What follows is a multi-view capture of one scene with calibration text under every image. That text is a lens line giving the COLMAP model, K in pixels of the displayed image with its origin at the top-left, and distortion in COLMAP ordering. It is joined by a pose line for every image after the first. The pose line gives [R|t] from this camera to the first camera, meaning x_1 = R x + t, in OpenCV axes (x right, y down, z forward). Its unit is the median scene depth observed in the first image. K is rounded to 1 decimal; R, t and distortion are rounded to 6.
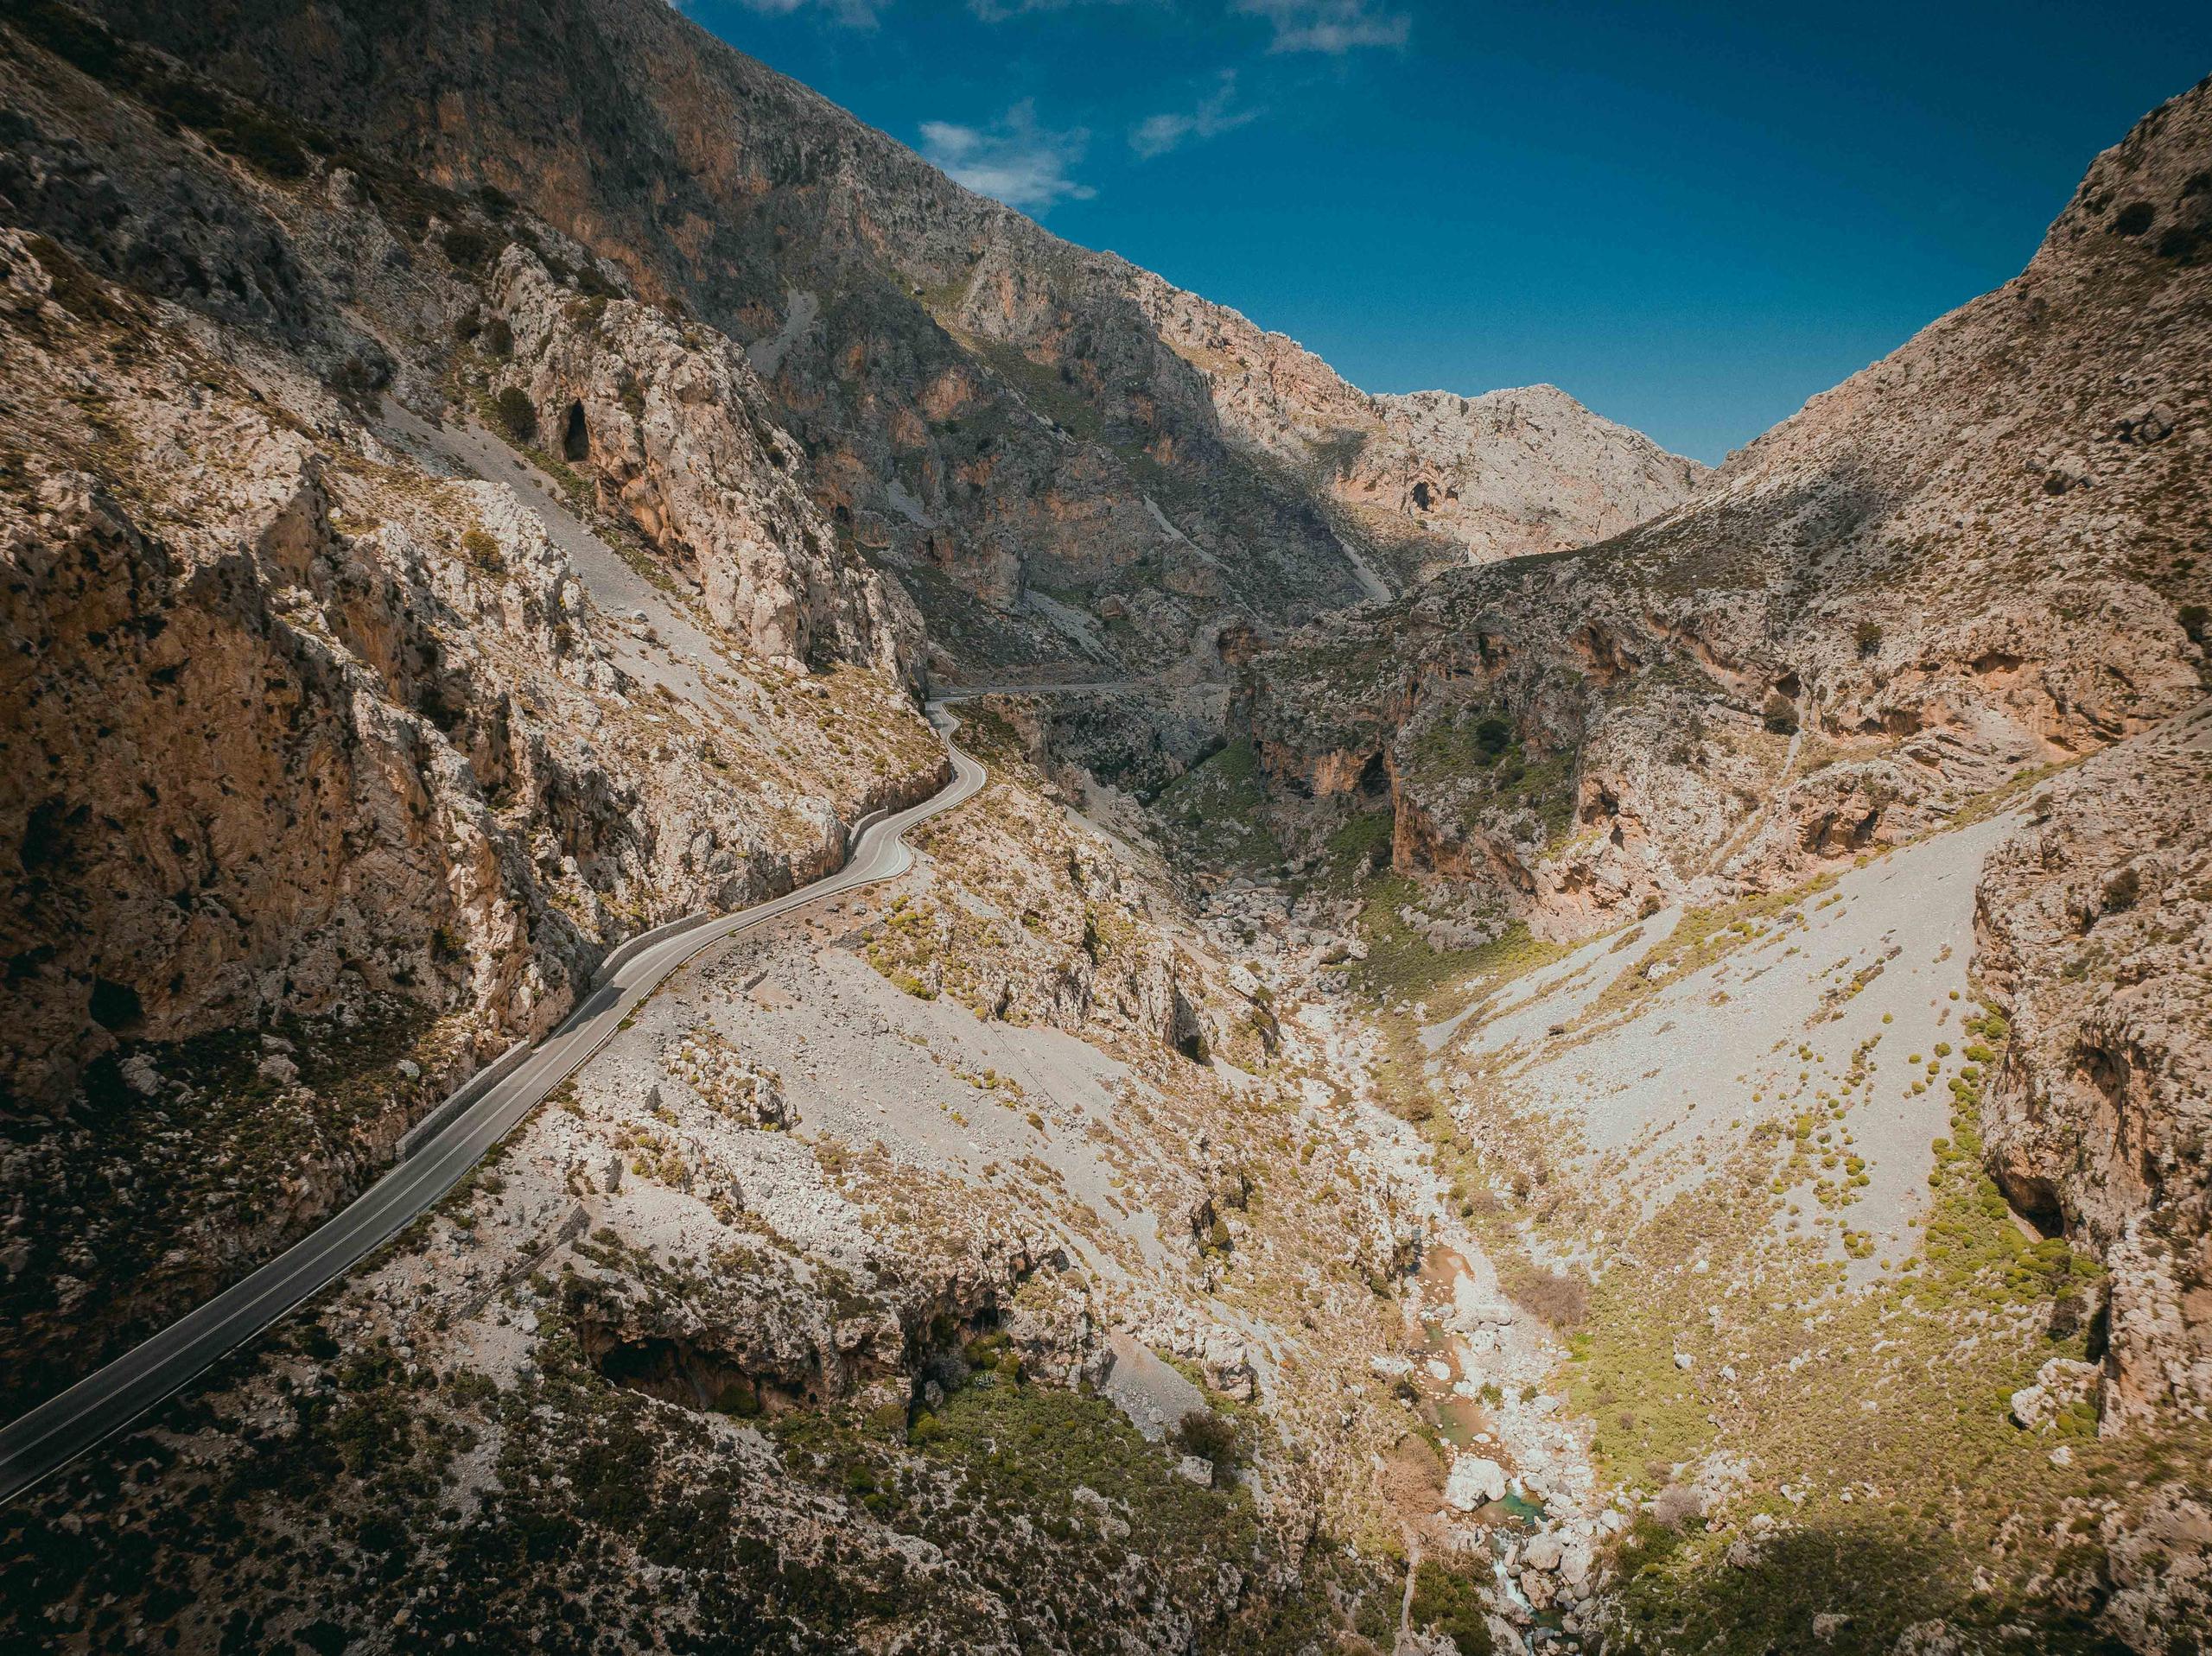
lens RADIAL K [[1584.3, 0, 1104.3], [0, 1584.3, 829.8], [0, 0, 1]] dist [-0.031560, 0.003533]
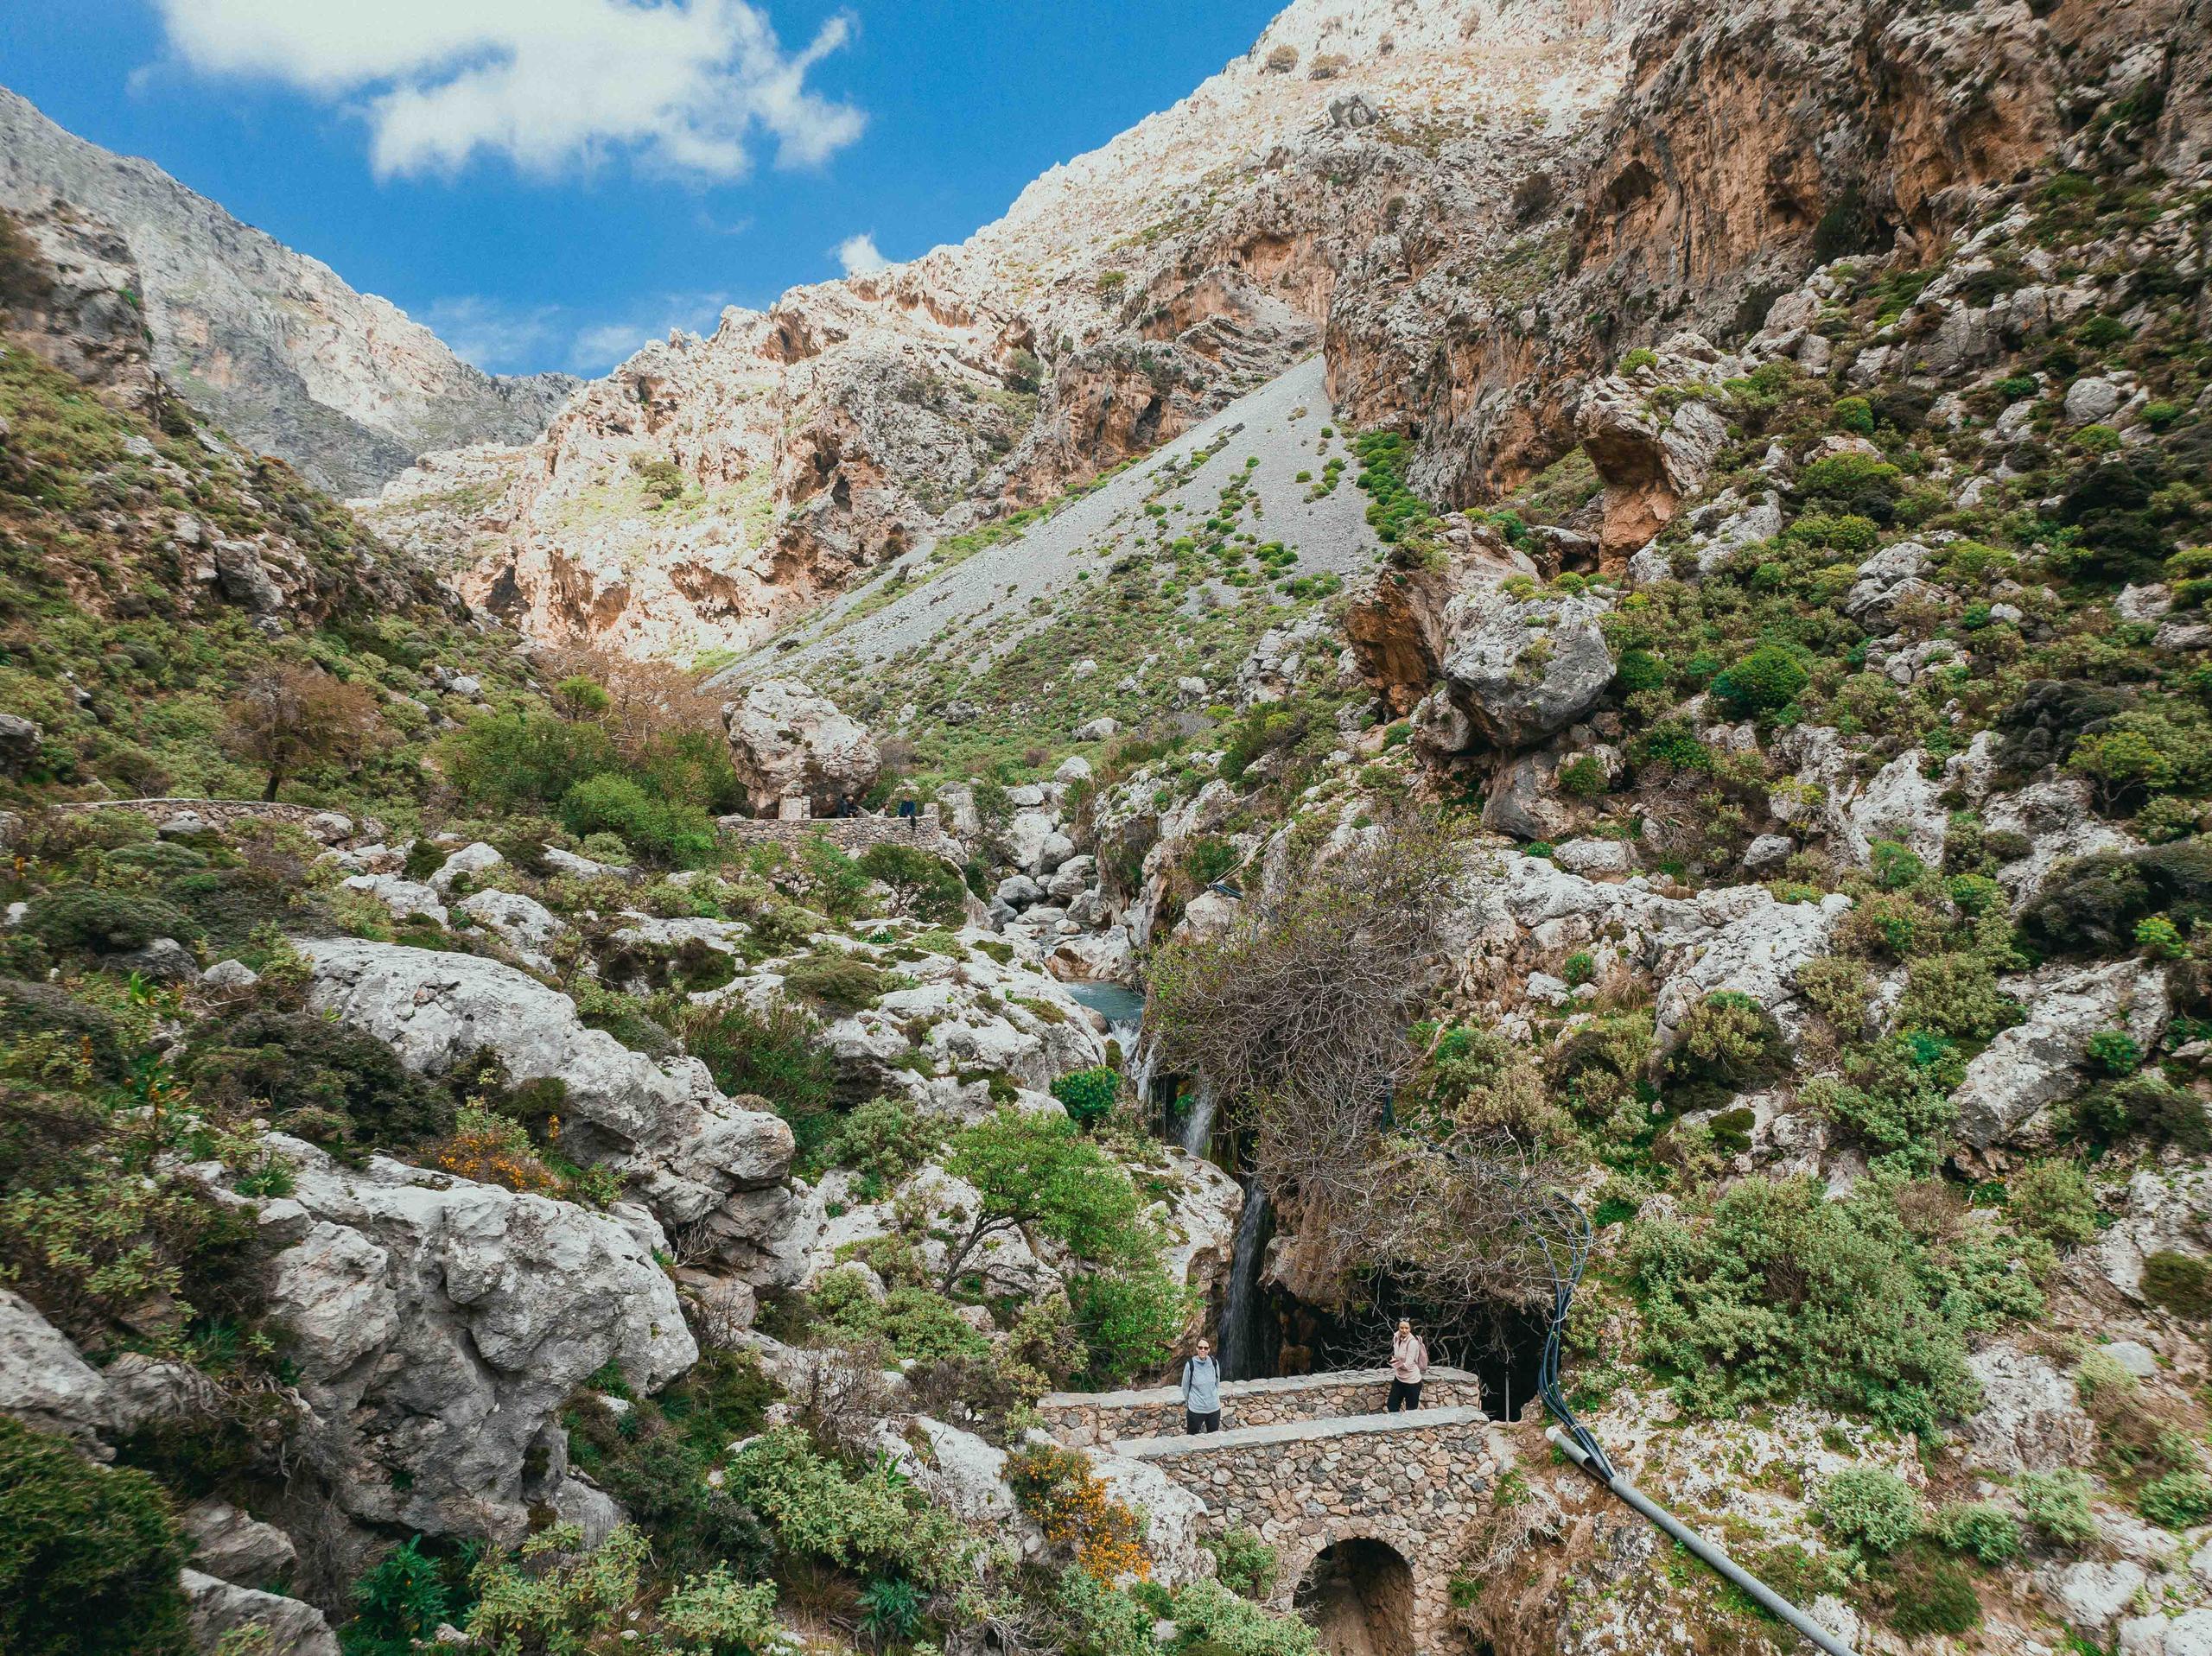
lens RADIAL K [[1584.3, 0, 1104.5], [0, 1584.3, 826.0], [0, 0, 1]] dist [-0.031560, 0.003533]
pose [[0.863304, -0.006674, 0.504640, 0.057269], [0.081093, 0.988755, -0.125652, 0.303296], [-0.498126, 0.149399, 0.854137, 0.355171]]
